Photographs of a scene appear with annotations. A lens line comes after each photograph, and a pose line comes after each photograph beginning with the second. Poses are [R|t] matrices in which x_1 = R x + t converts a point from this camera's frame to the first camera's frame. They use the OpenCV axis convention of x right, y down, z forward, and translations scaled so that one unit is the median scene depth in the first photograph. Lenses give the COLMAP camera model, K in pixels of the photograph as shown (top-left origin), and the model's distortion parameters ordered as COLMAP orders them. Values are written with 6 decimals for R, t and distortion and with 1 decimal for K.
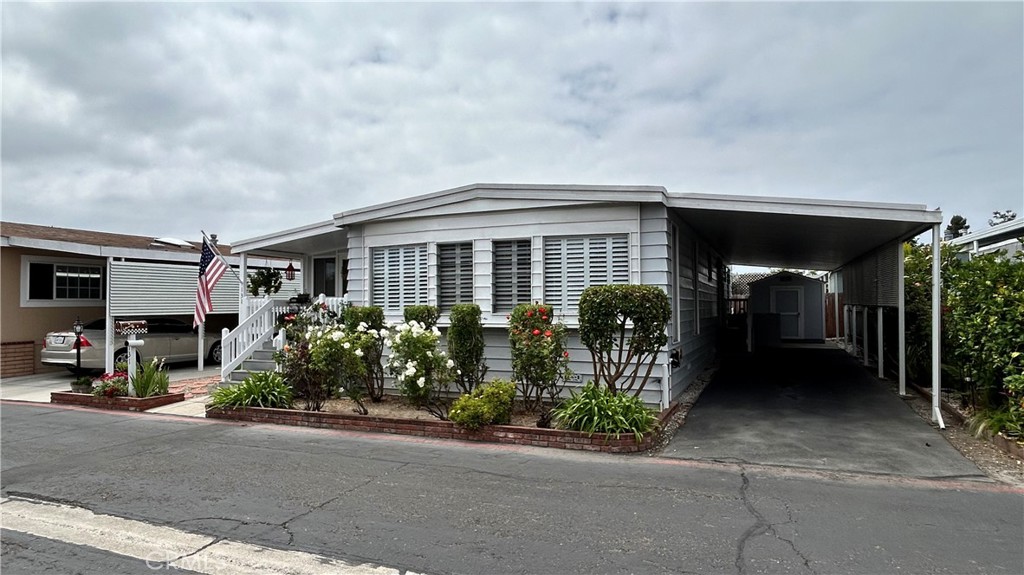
lens RADIAL K [[622.7, 0, 512.0], [0, 622.7, 287.5], [0, 0, 1]] dist [0.003552, -0.002587]
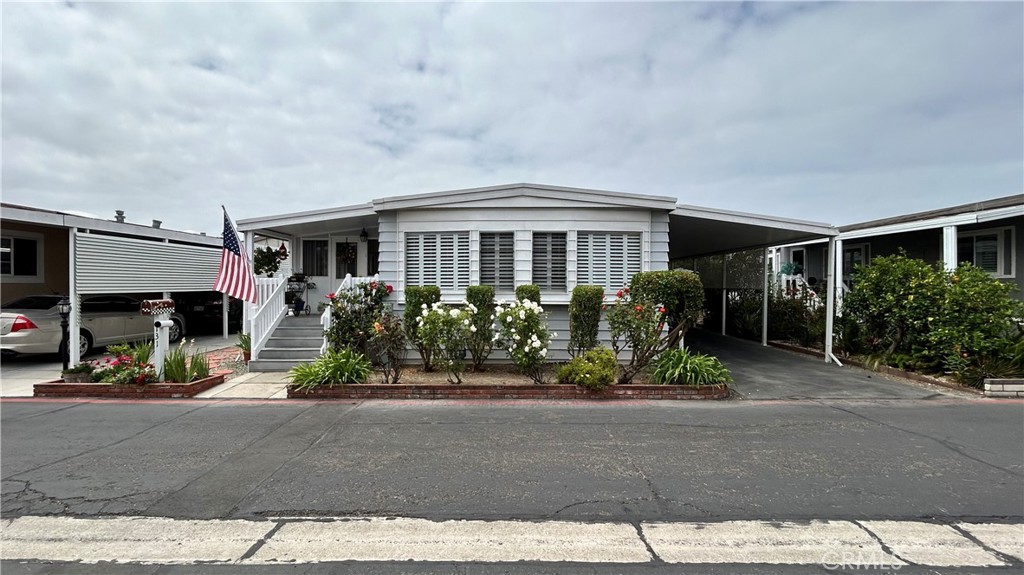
lens RADIAL K [[462.8, 0, 512.0], [0, 462.8, 287.5], [0, 0, 1]] dist [-0.002536, 0.000337]
pose [[0.920620, 0.008036, 0.390377, -0.411018], [-0.019598, 0.999479, 0.025644, 0.009453], [-0.389967, -0.031259, 0.920298, 0.187172]]
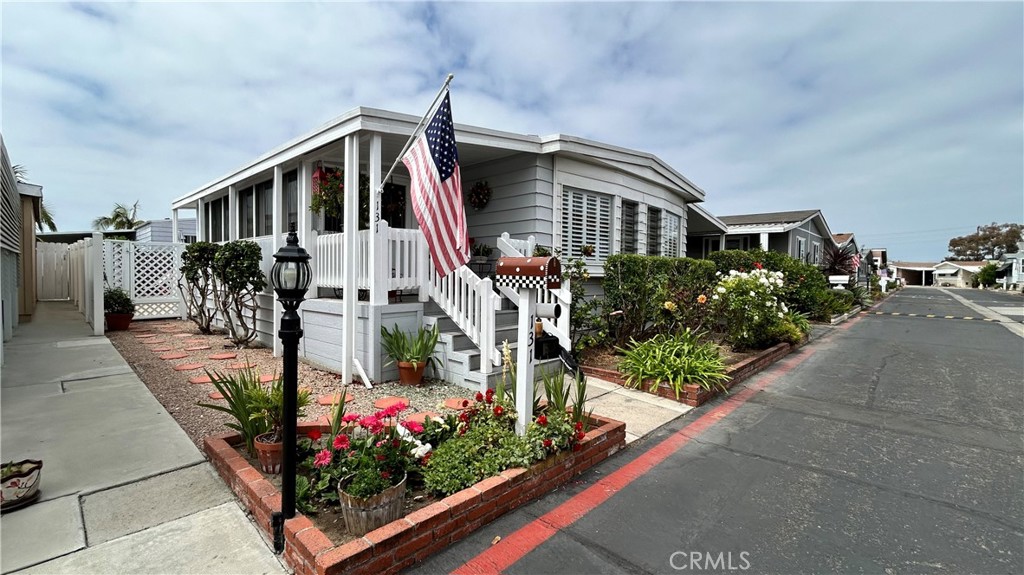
lens RADIAL K [[436.2, 0, 512.0], [0, 436.2, 287.5], [0, 0, 1]] dist [-0.000904, -0.000109]
pose [[0.336621, -0.013627, 0.941542, -0.905290], [-0.041166, 0.998726, 0.029172, 0.068760], [-0.940740, -0.048580, 0.335632, 0.943955]]
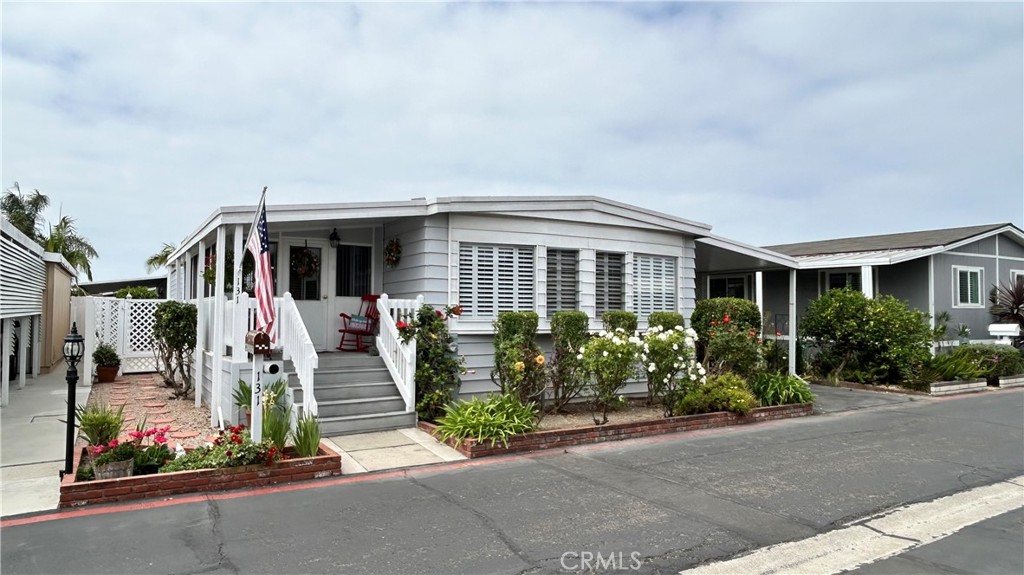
lens RADIAL K [[646.4, 0, 512.0], [0, 646.4, 287.5], [0, 0, 1]] dist [-0.003748, -0.001830]
pose [[0.574513, 0.045271, 0.817243, -0.997918], [-0.031129, 0.998955, -0.033454, 0.027797], [-0.817903, -0.006220, 0.575322, 0.476219]]
